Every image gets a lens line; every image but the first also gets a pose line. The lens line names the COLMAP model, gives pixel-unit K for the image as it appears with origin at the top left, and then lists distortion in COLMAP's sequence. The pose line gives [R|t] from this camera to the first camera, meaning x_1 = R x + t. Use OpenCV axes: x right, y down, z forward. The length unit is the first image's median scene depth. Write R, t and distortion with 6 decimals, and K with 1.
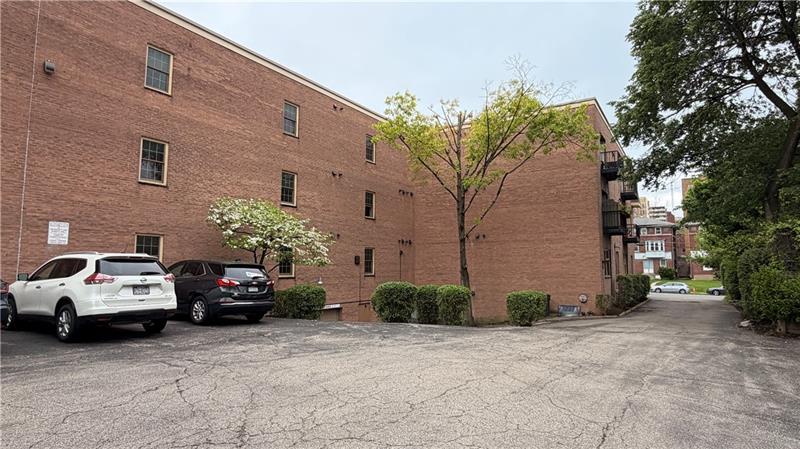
lens RADIAL K [[440.1, 0, 400.0], [0, 440.1, 224.5], [0, 0, 1]] dist [0.005757, -0.000206]
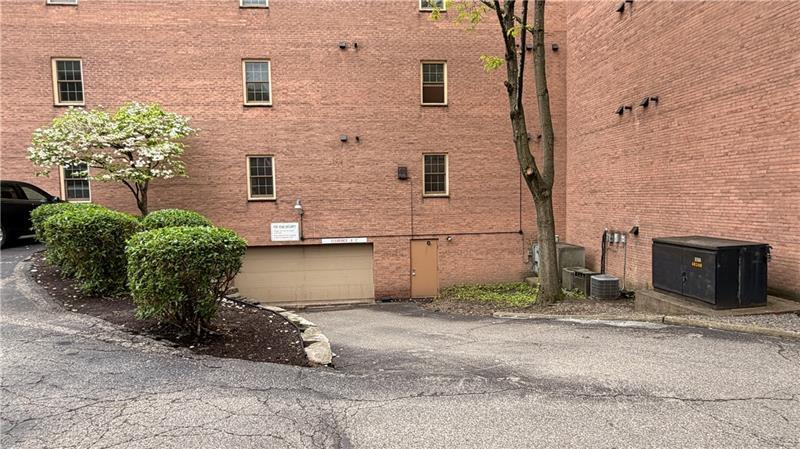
lens RADIAL K [[440.1, 0, 400.0], [0, 440.1, 224.5], [0, 0, 1]] dist [0.005757, -0.000206]
pose [[0.618104, 0.032615, -0.785419, 0.440232], [0.098840, 0.987985, 0.118811, 0.082068], [0.779858, -0.151069, 0.607454, 0.618370]]
